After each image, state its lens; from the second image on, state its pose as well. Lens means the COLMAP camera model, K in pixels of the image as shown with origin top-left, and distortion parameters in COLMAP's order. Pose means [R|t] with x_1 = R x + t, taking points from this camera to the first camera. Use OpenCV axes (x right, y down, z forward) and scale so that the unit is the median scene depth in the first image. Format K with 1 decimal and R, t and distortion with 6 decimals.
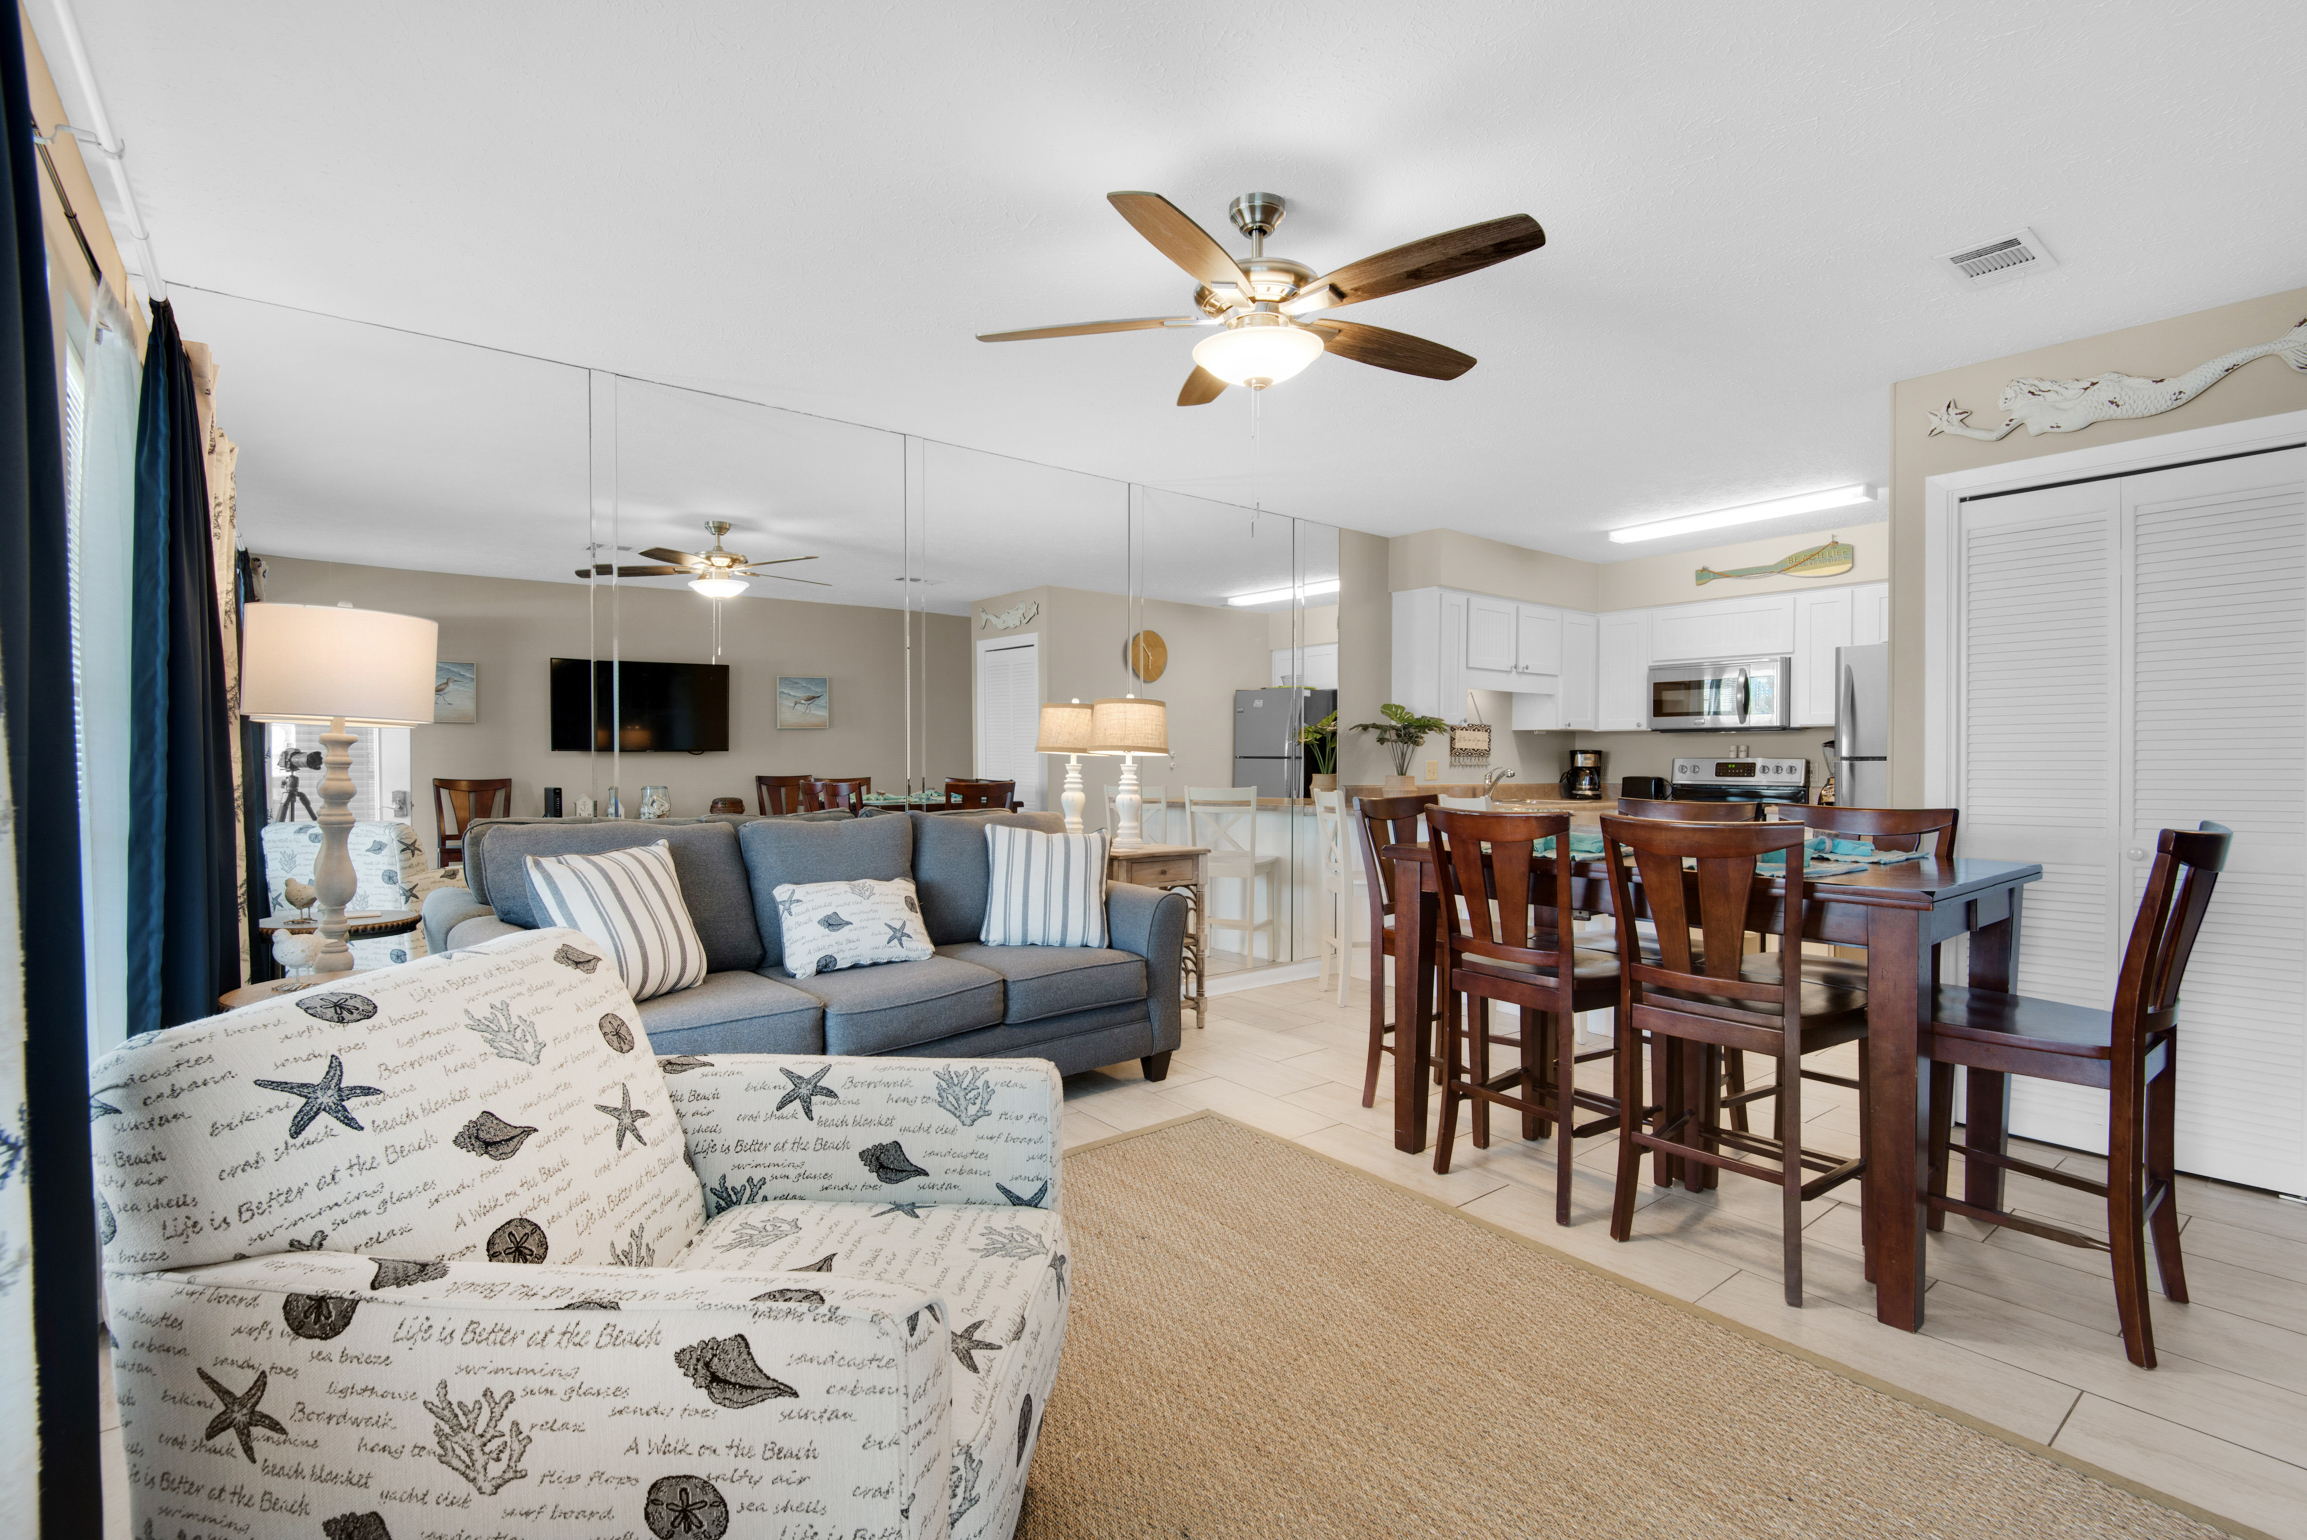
lens RADIAL K [[1040.5, 0, 1153.5], [0, 1040.5, 770.0], [0, 0, 1]] dist [0.021990, -0.000037]
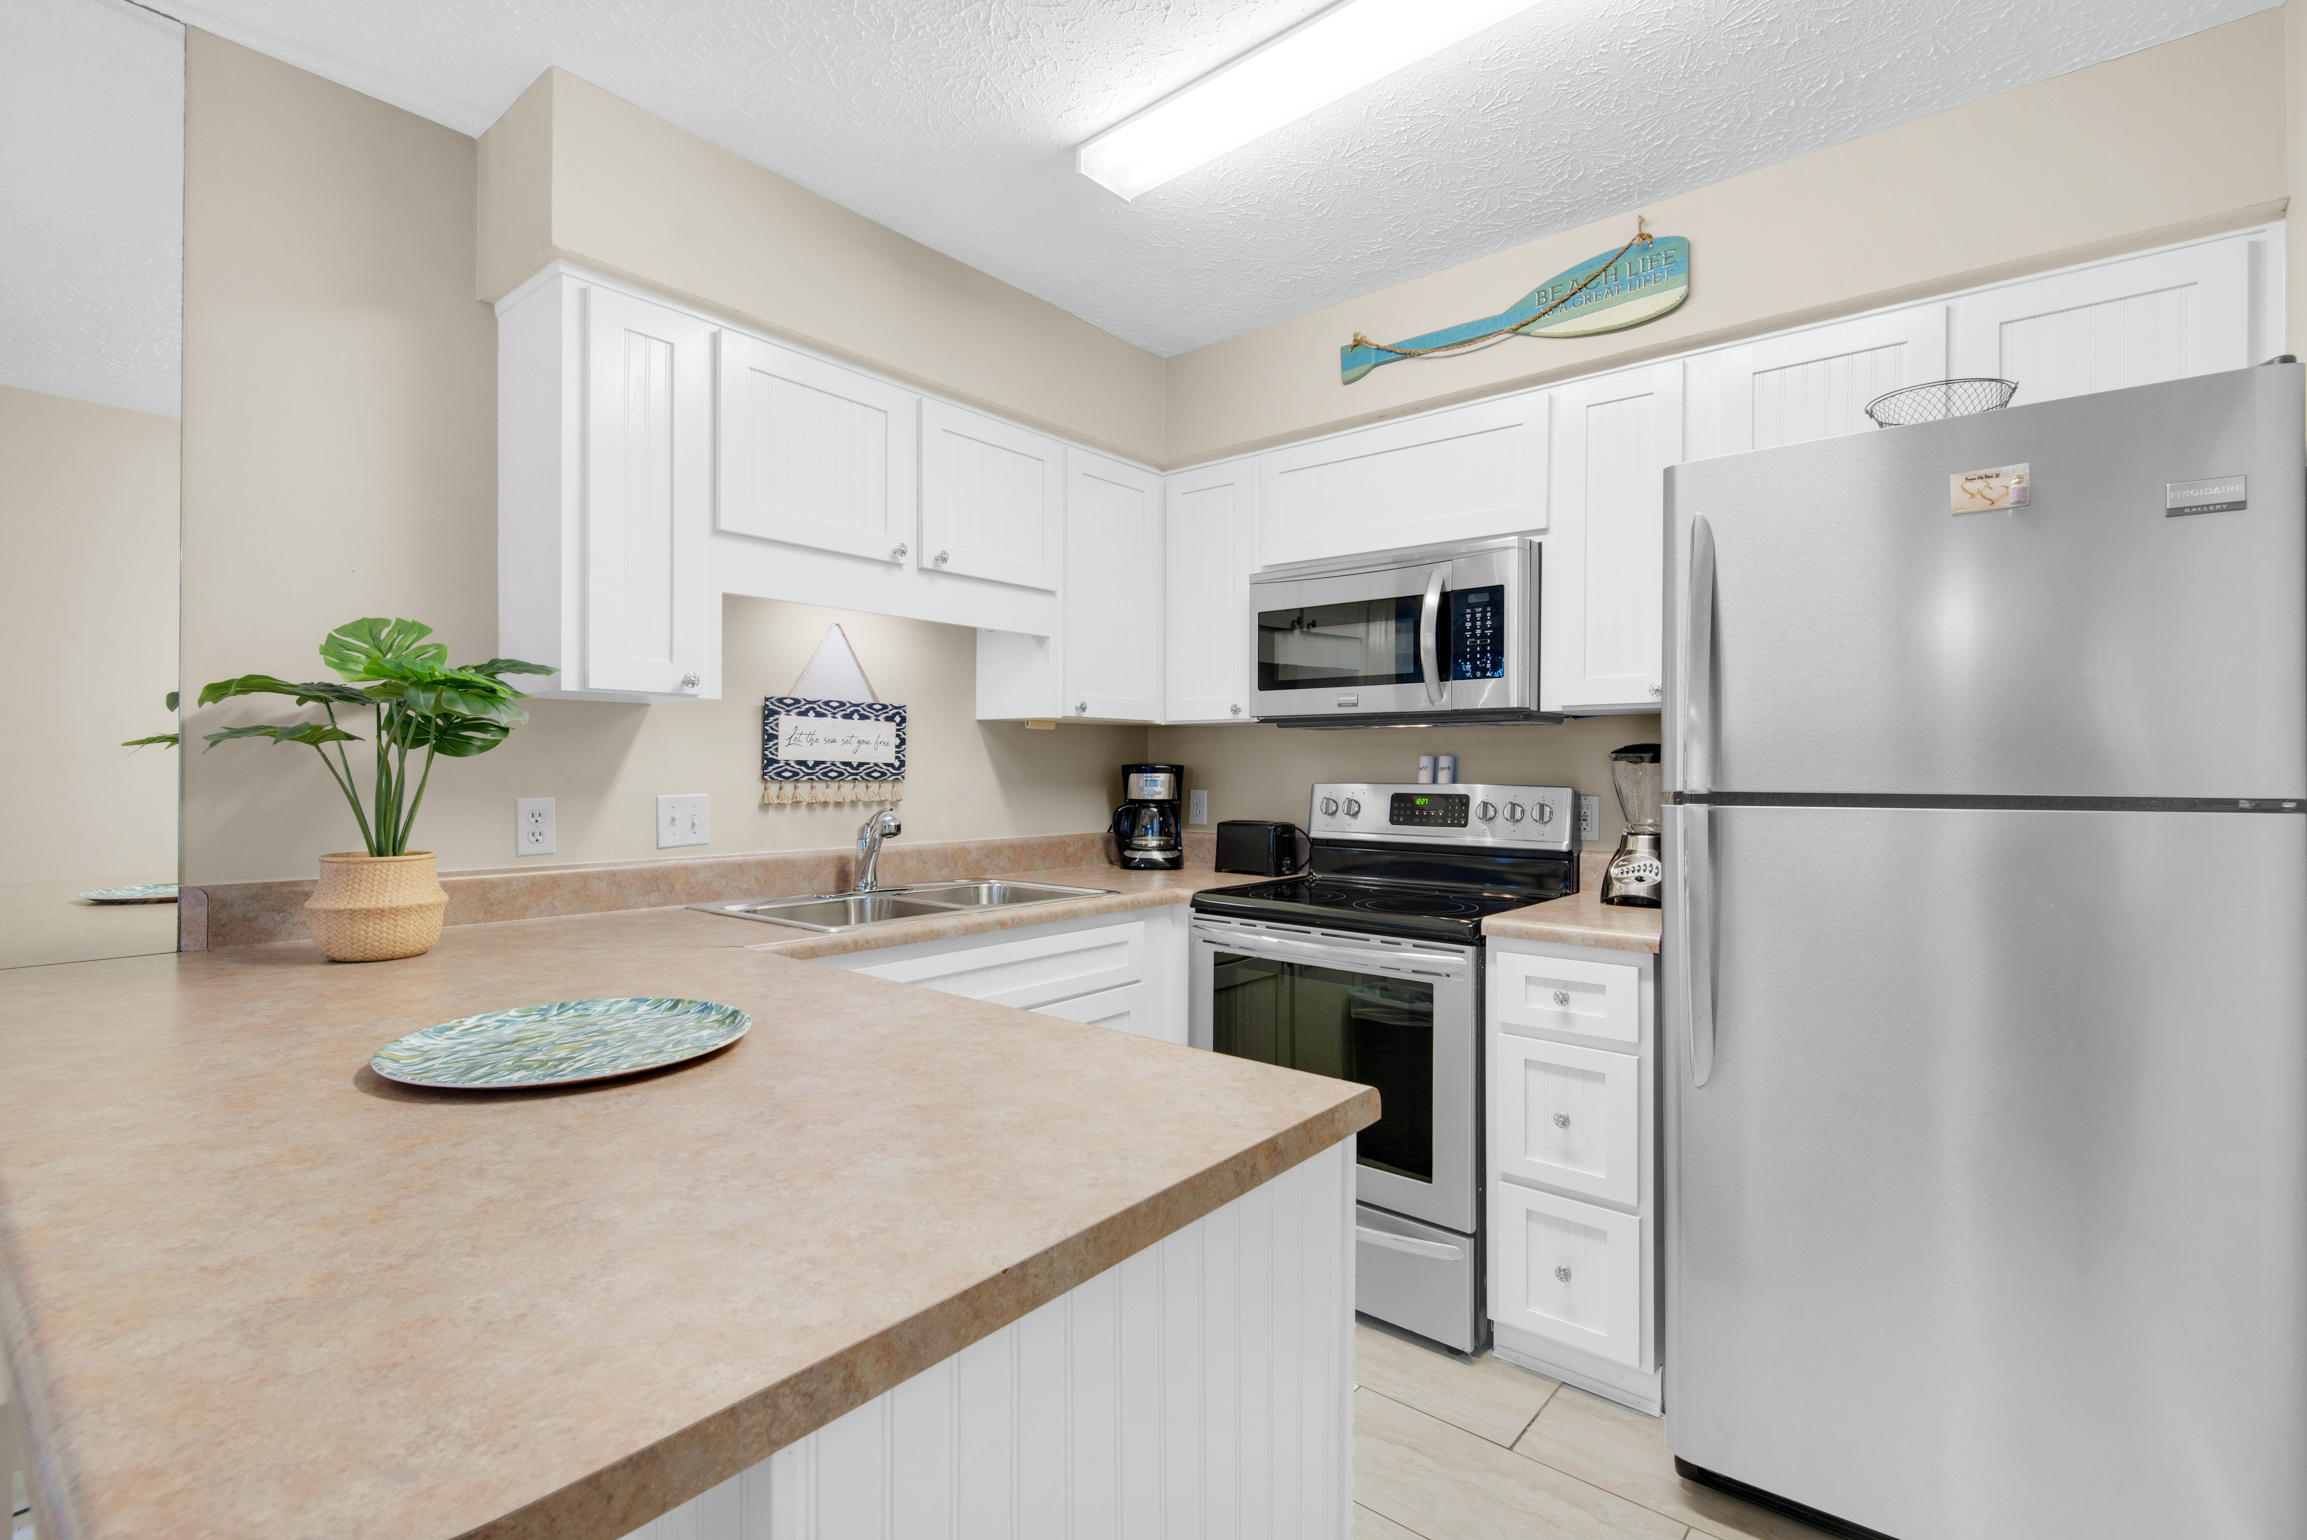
lens RADIAL K [[1040.5, 0, 1153.5], [0, 1040.5, 770.0], [0, 0, 1]] dist [0.021990, -0.000037]
pose [[0.982106, 0.003184, 0.188302, 0.350018], [-0.001517, 0.999958, -0.009000, -0.013510], [-0.188323, 0.008553, 0.982070, 0.576052]]
